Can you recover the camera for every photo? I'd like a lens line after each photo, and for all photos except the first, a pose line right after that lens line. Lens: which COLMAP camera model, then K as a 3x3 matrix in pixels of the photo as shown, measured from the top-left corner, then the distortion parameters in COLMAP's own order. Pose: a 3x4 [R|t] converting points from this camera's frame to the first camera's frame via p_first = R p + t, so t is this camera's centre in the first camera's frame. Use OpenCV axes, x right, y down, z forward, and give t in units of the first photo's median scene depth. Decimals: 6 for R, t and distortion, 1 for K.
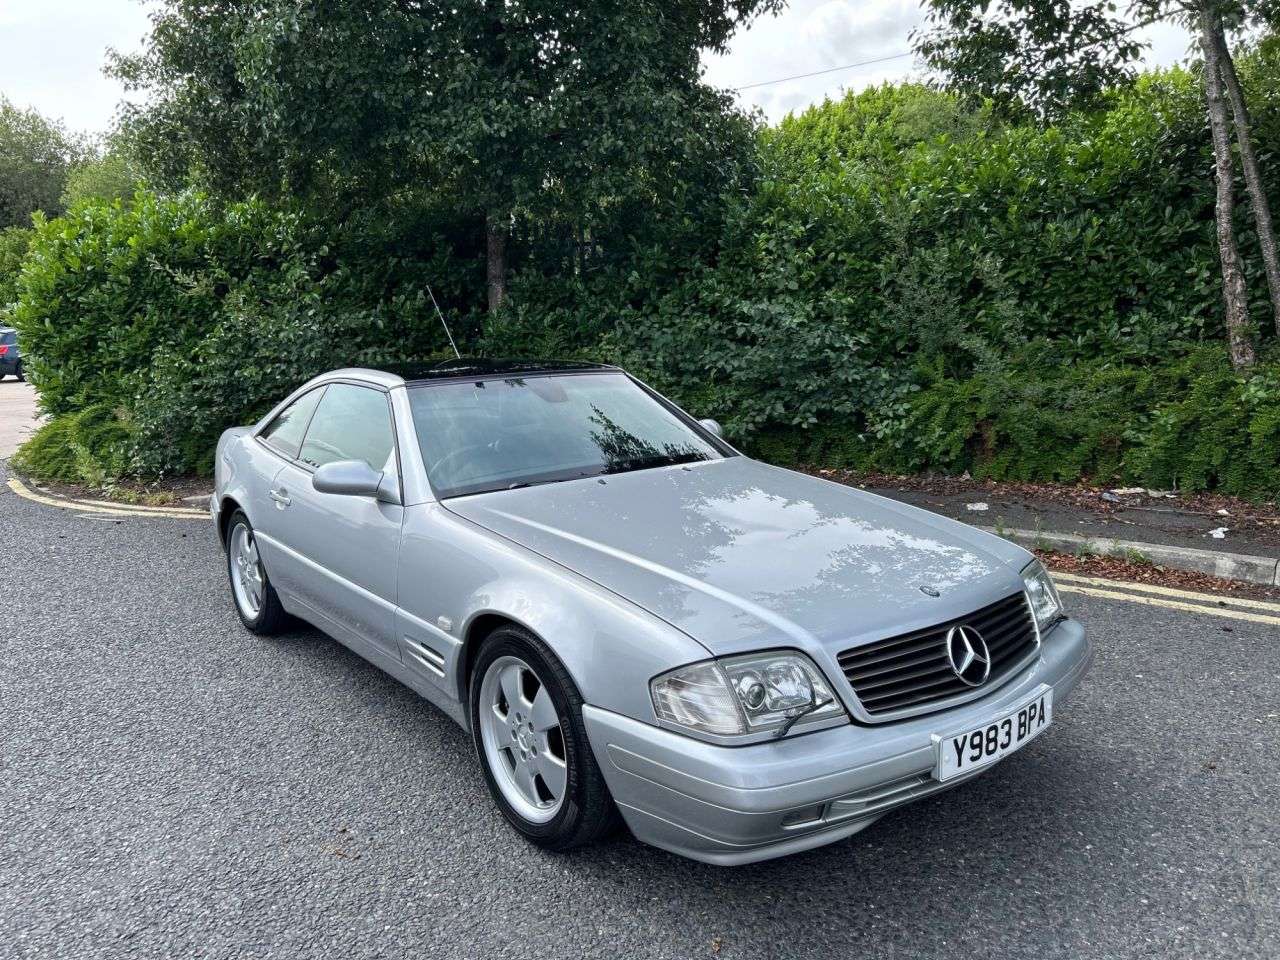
lens RADIAL K [[966.9, 0, 634.7], [0, 966.9, 490.6], [0, 0, 1]] dist [0.031848, -0.032020]
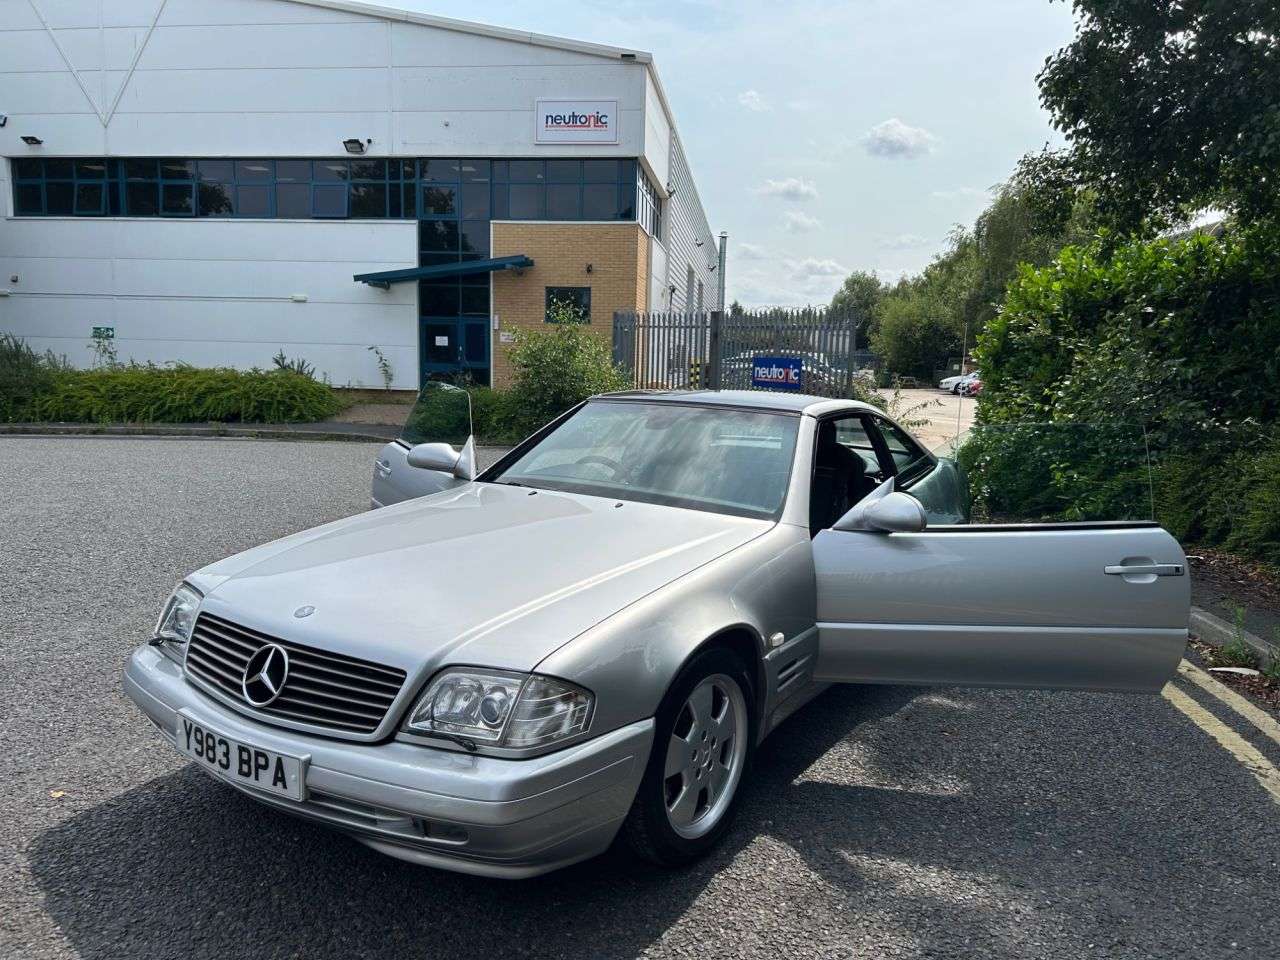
lens RADIAL K [[966.9, 0, 629.6], [0, 966.9, 484.1], [0, 0, 1]] dist [0.031848, -0.032020]
pose [[0.305342, 0.152930, -0.939882, 0.458429], [-0.204479, 0.974525, 0.092137, -0.063857], [0.930029, 0.164053, 0.328834, 0.331932]]
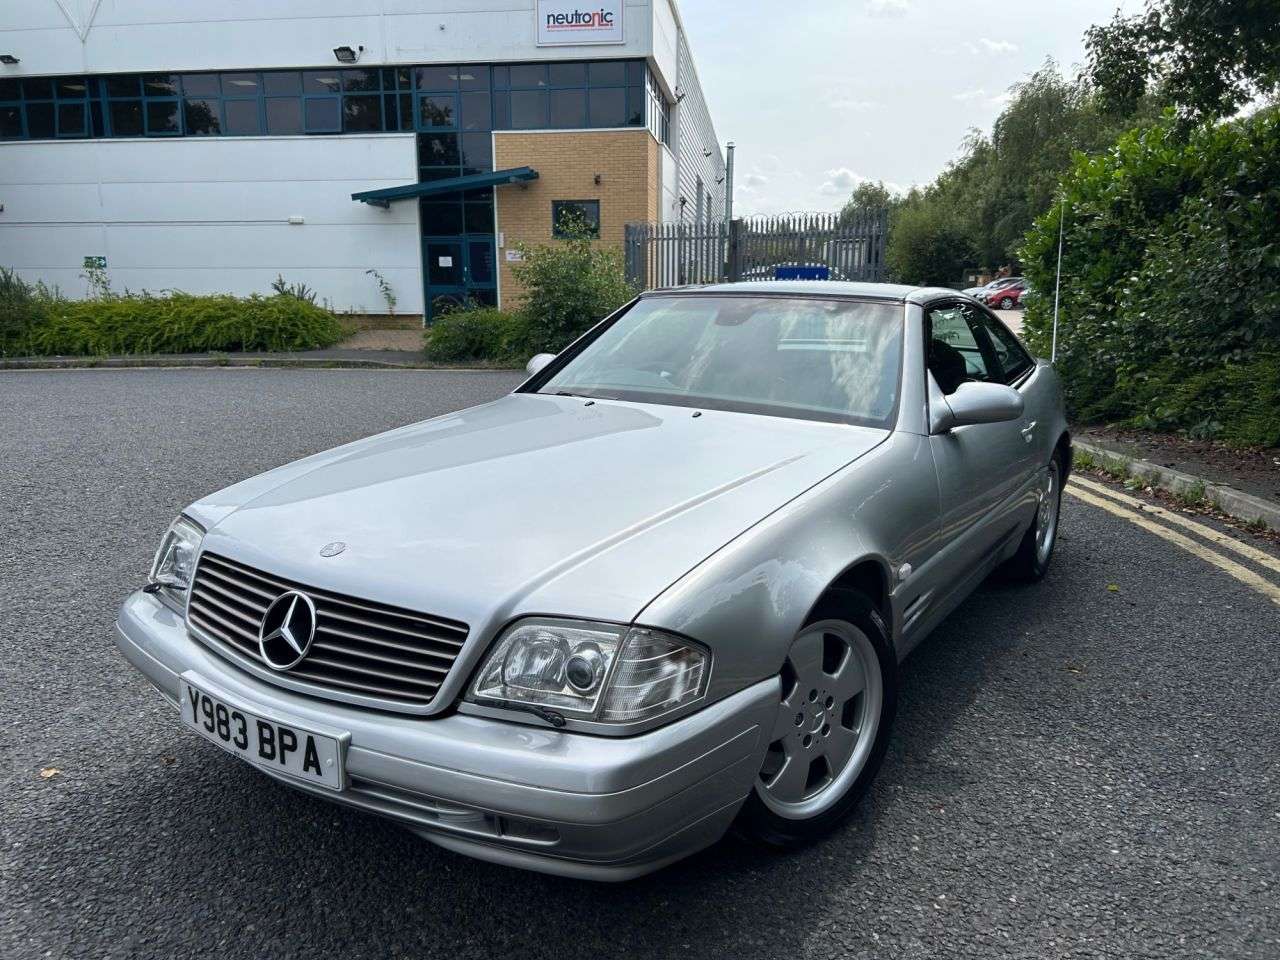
lens RADIAL K [[966.9, 0, 628.2], [0, 966.9, 484.4], [0, 0, 1]] dist [0.031848, -0.032020]
pose [[0.302529, 0.217844, -0.927912, 0.380271], [-0.179646, 0.969115, 0.168947, -0.043037], [0.936057, 0.115584, 0.332321, 0.330603]]
